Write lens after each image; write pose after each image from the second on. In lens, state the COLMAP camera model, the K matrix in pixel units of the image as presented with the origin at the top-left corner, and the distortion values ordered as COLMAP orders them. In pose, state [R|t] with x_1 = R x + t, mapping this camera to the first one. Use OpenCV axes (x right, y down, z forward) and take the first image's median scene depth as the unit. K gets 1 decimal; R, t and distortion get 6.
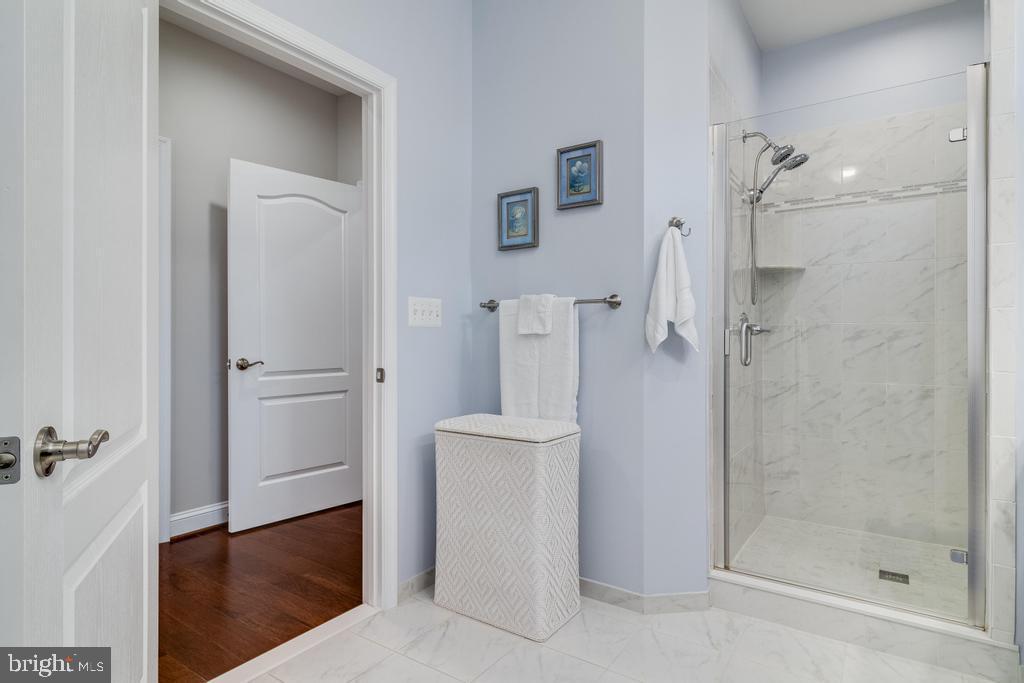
lens RADIAL K [[553.6, 0, 512.0], [0, 553.6, 341.5], [0, 0, 1]] dist [0.001125, 0.000092]
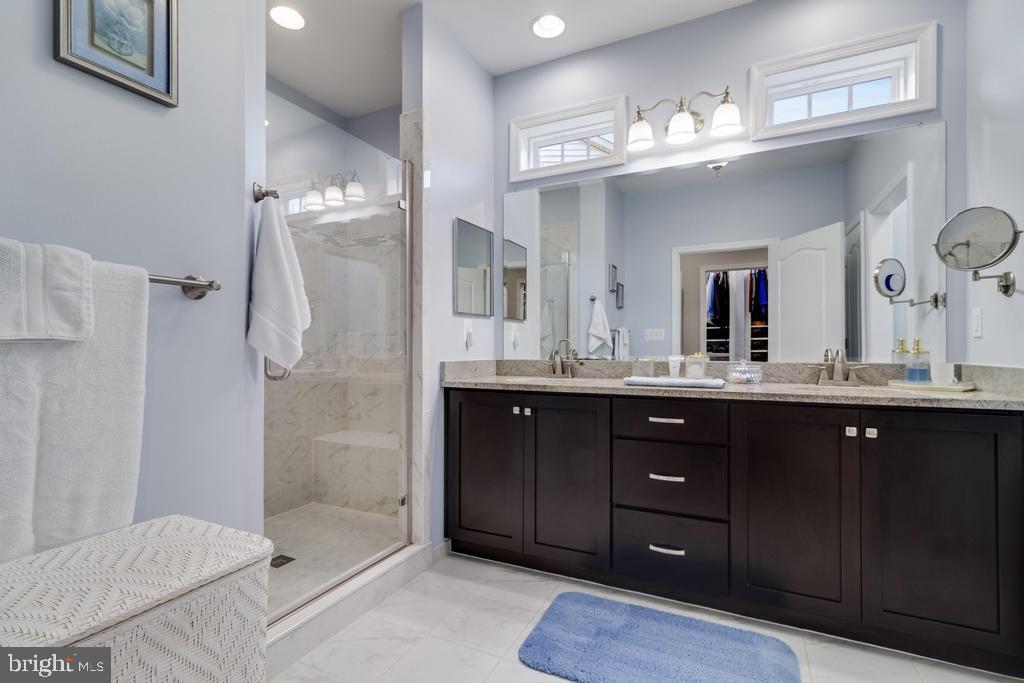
lens RADIAL K [[467.5, 0, 515.4], [0, 467.5, 347.4], [0, 0, 1]] dist [0.002405, 0.000448]
pose [[-0.158091, 0.002197, 0.987422, -0.348470], [0.002175, 0.999996, -0.001877, -0.007276], [-0.987422, 0.001851, -0.158095, 0.723345]]
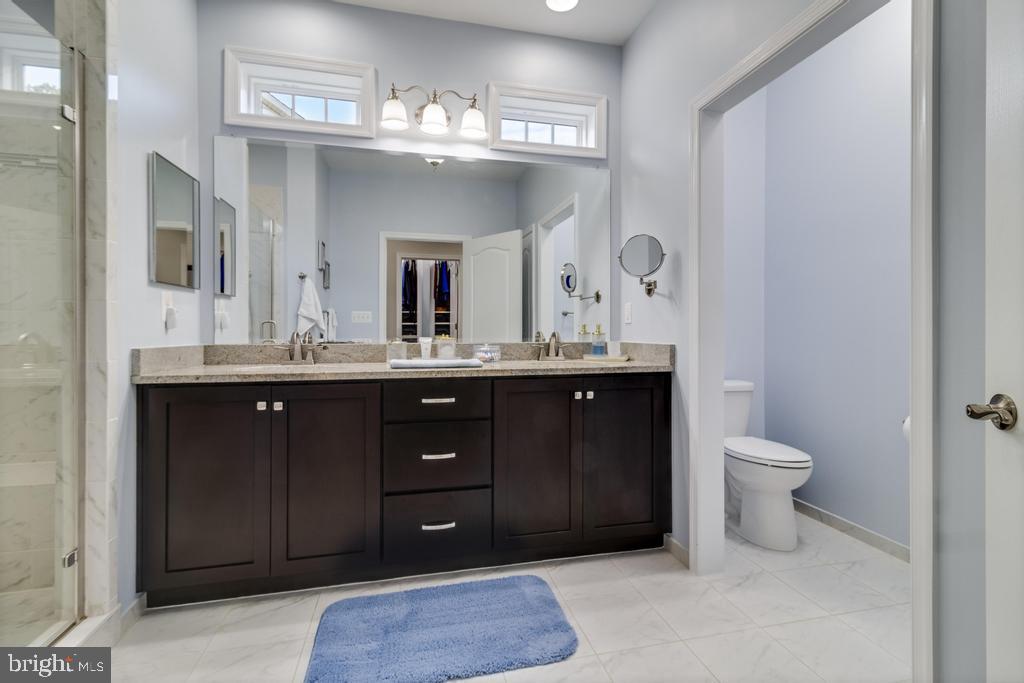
lens RADIAL K [[462.8, 0, 513.2], [0, 462.8, 333.2], [0, 0, 1]] dist [0.003139, -0.000061]
pose [[-0.743152, -0.003225, 0.669115, -0.233657], [0.000381, 0.999986, 0.005244, -0.006220], [-0.669122, 0.004152, -0.743141, 0.870684]]
